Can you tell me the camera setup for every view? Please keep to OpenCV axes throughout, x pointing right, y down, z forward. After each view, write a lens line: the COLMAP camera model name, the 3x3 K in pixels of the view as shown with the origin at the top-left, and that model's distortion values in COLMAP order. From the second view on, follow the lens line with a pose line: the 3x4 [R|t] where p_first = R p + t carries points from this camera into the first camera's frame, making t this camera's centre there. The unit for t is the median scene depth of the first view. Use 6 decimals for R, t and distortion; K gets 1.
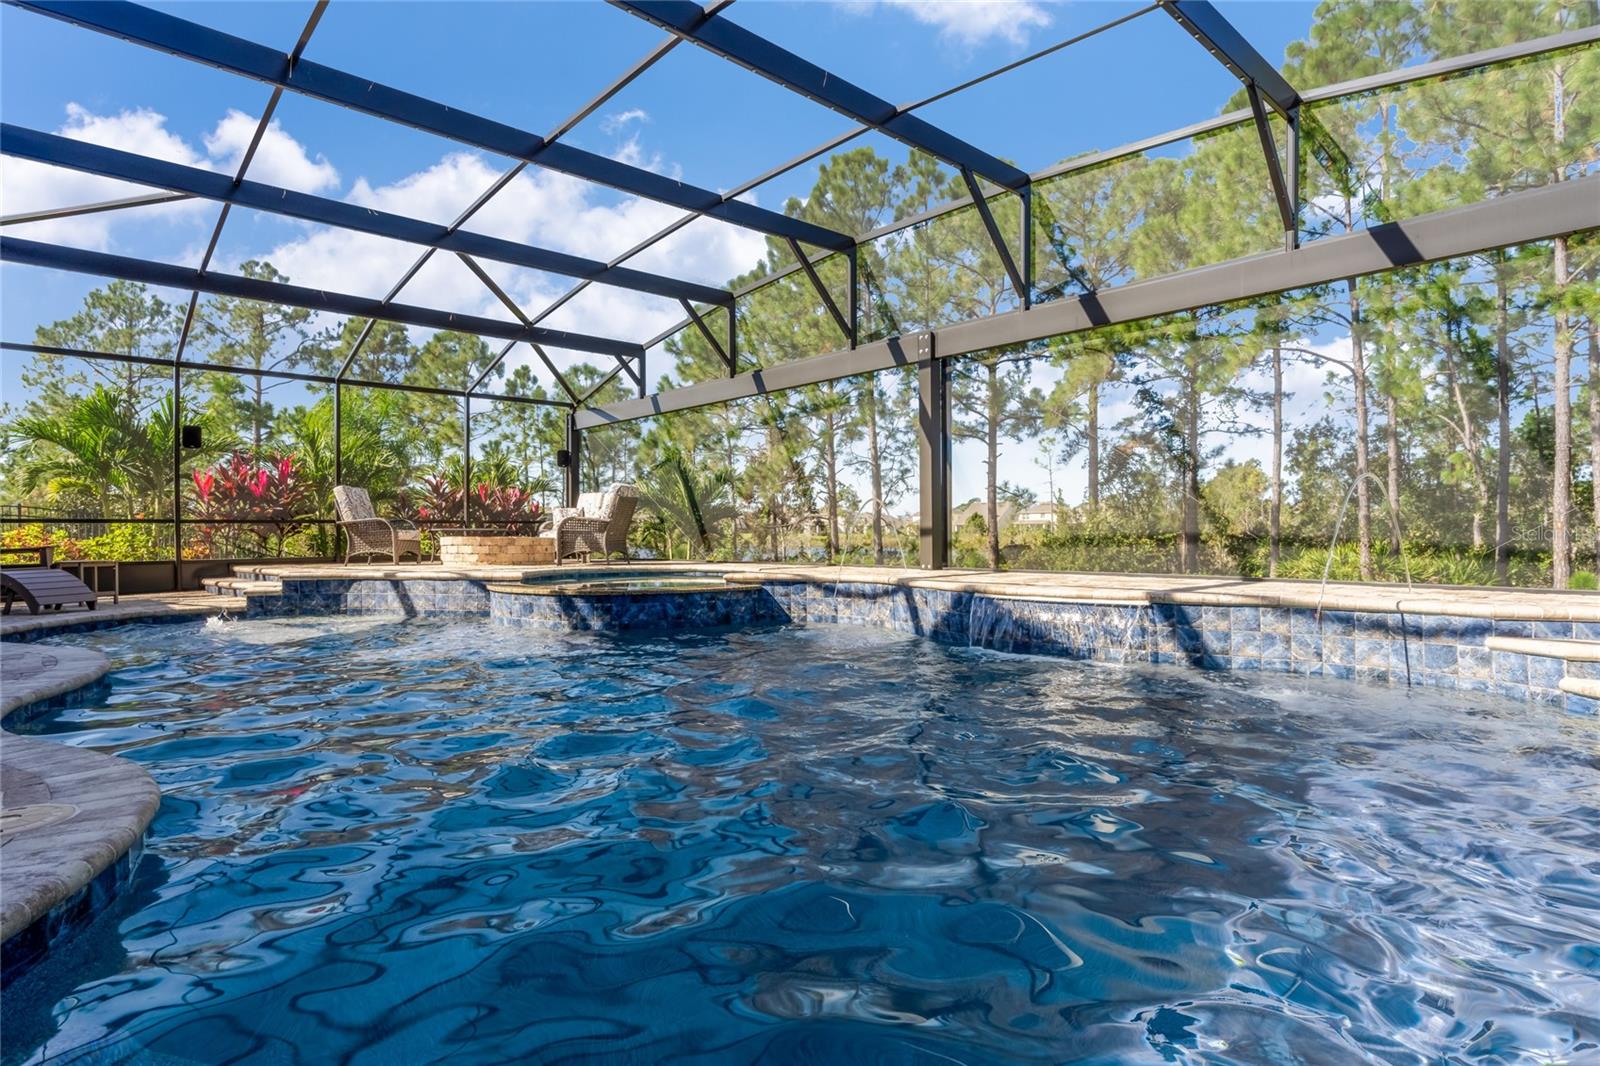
lens RADIAL K [[854.2, 0, 800.0], [0, 854.2, 533.0], [0, 0, 1]] dist [0.003294, 0.001639]
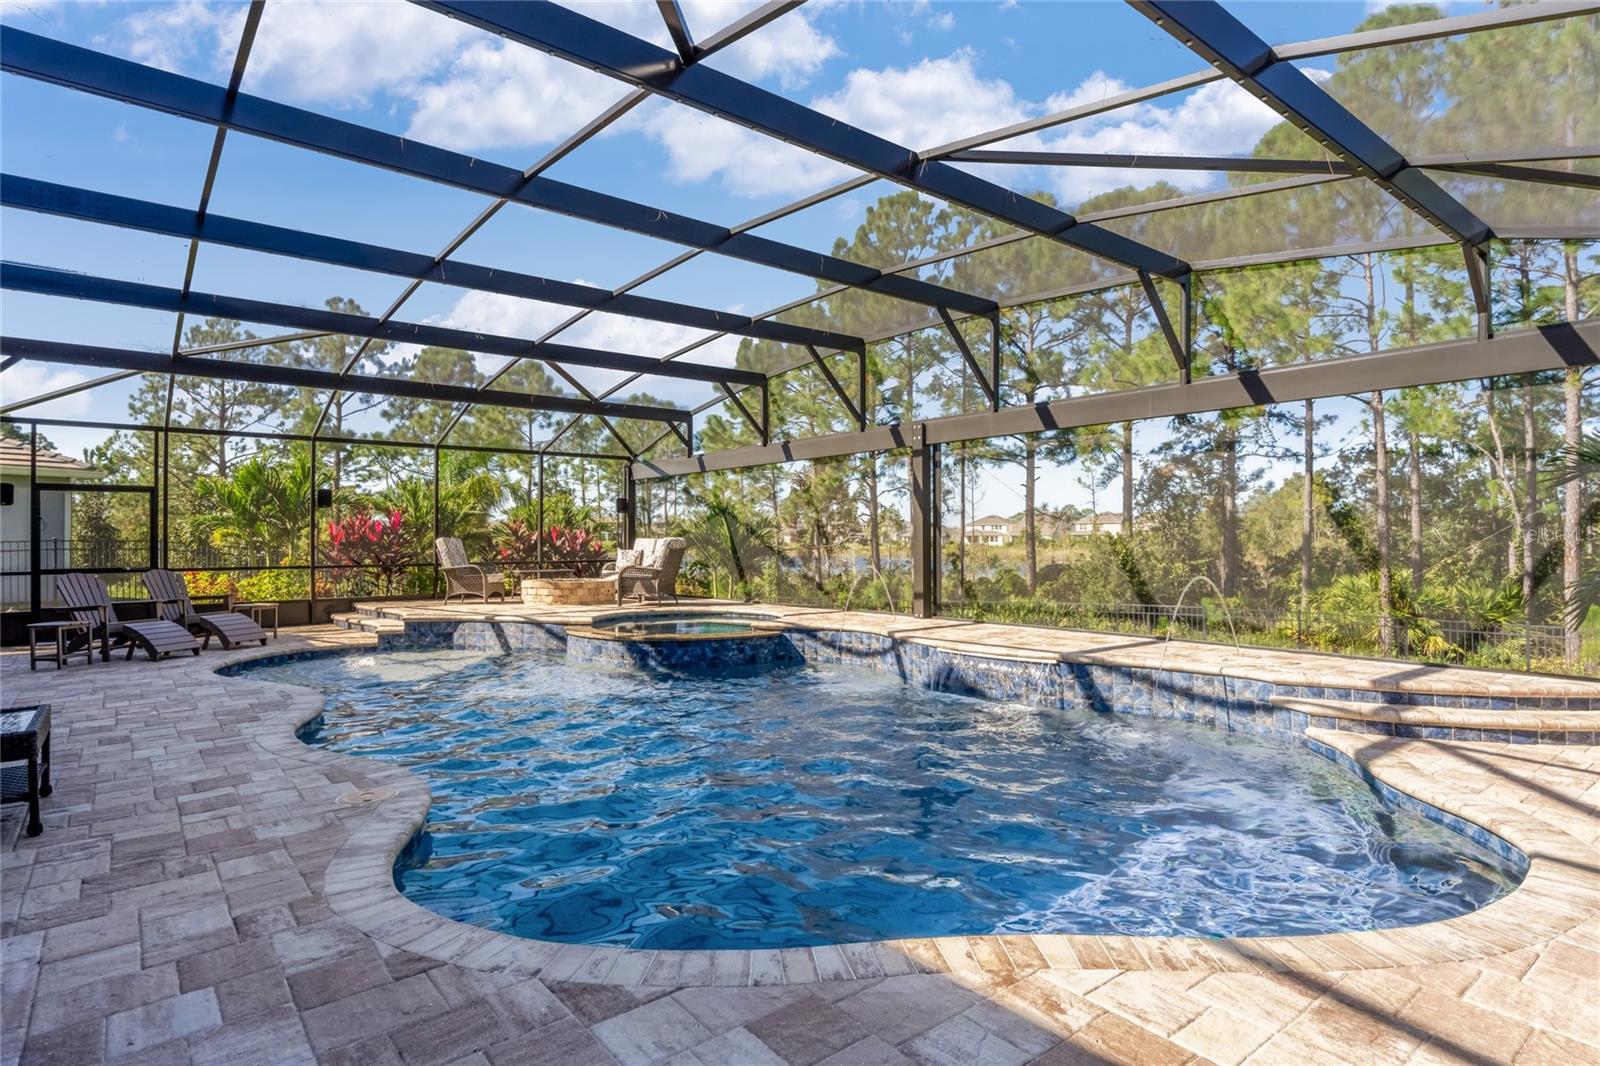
lens RADIAL K [[875.3, 0, 800.0], [0, 875.3, 533.0], [0, 0, 1]] dist [0.003133, 0.000429]
pose [[0.998030, 0.002988, -0.062664, 0.043360], [-0.003412, 0.999972, -0.006662, -0.052762], [0.062642, 0.006863, 0.998012, -0.192907]]
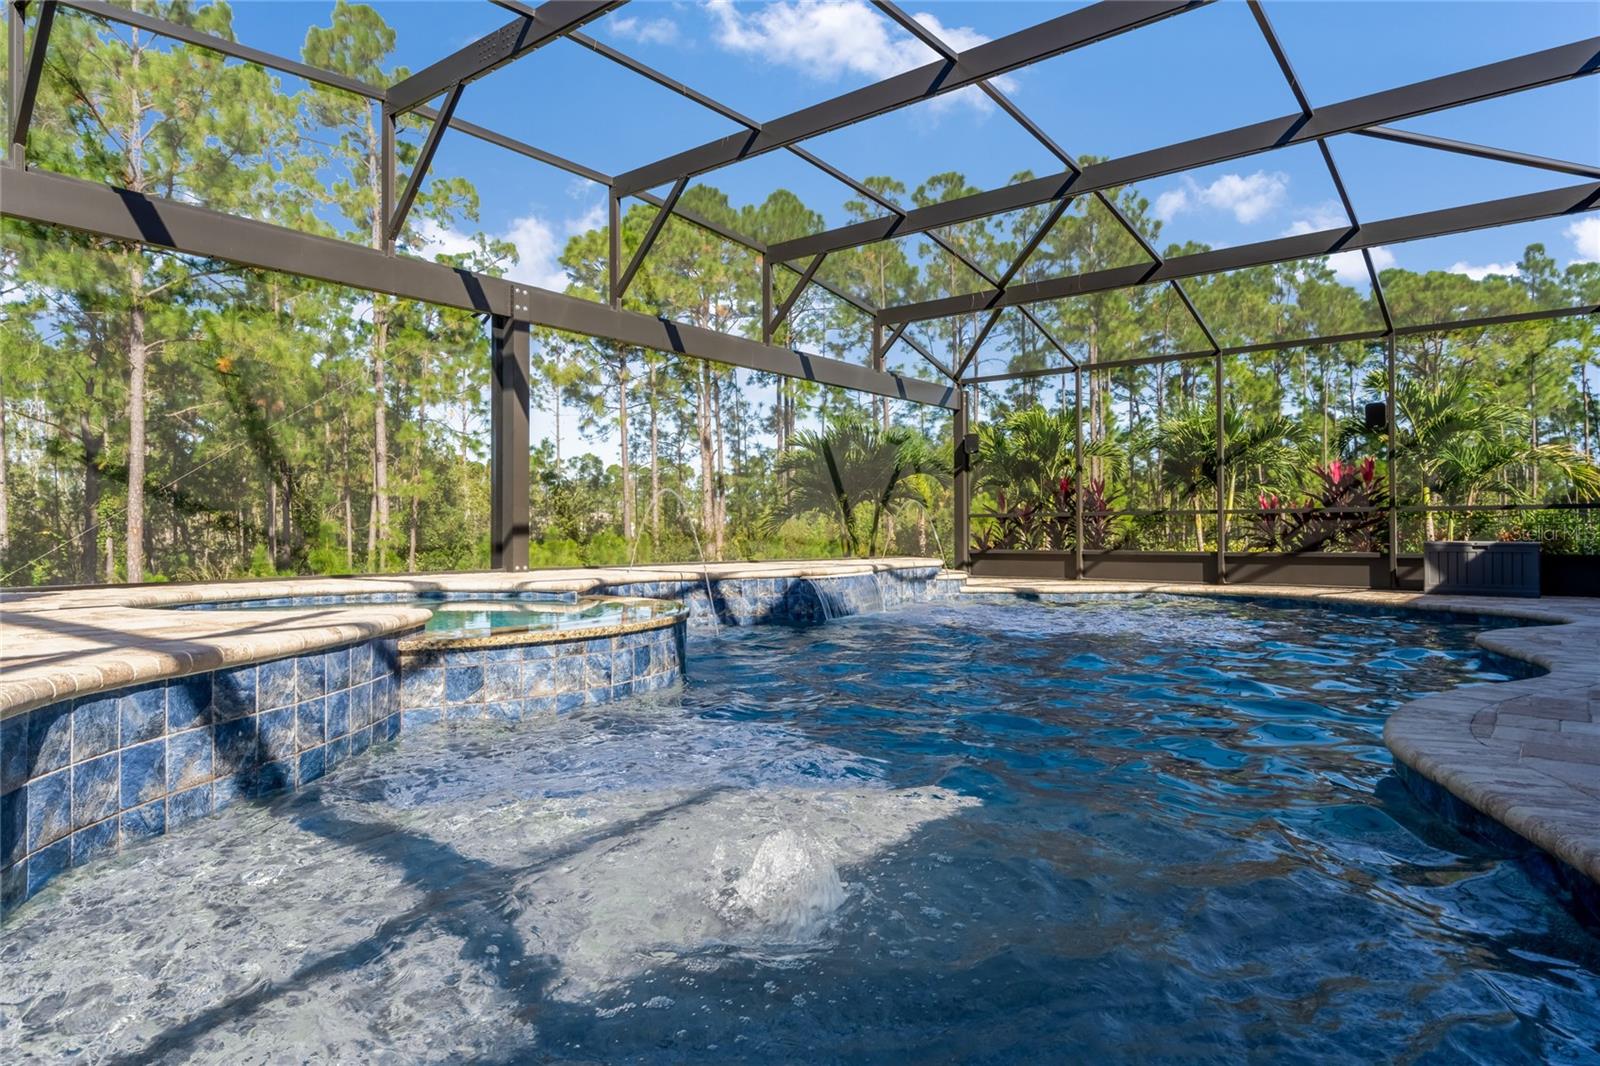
lens RADIAL K [[933.2, 0, 804.4], [0, 933.2, 522.8], [0, 0, 1]] dist [0.019293, 0.000826]
pose [[-0.160585, 0.011440, 0.986956, -0.602689], [-0.007481, 0.999890, -0.012807, 0.003667], [-0.986994, -0.009440, -0.160482, 0.629022]]
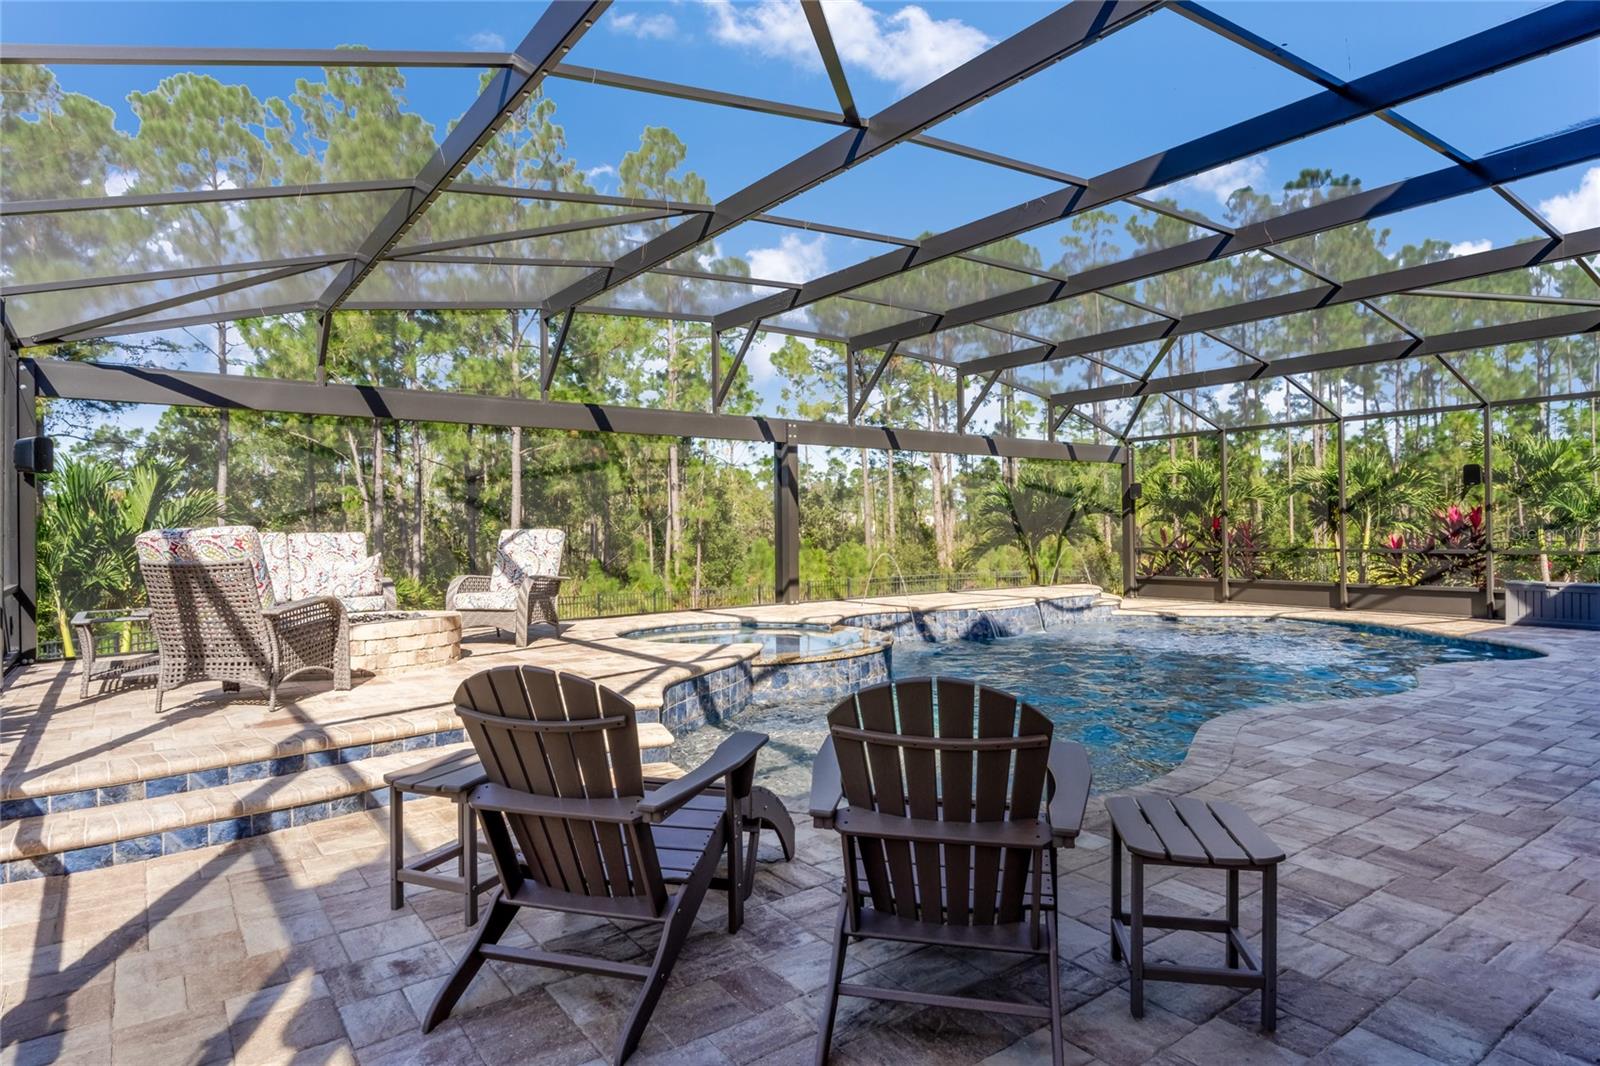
lens RADIAL K [[875.3, 0, 800.0], [0, 875.3, 533.0], [0, 0, 1]] dist [0.003133, 0.000429]
pose [[0.105485, -0.002482, 0.994418, -0.909783], [0.004225, 0.999989, 0.002048, -0.055586], [-0.994412, 0.003985, 0.105494, 0.610034]]
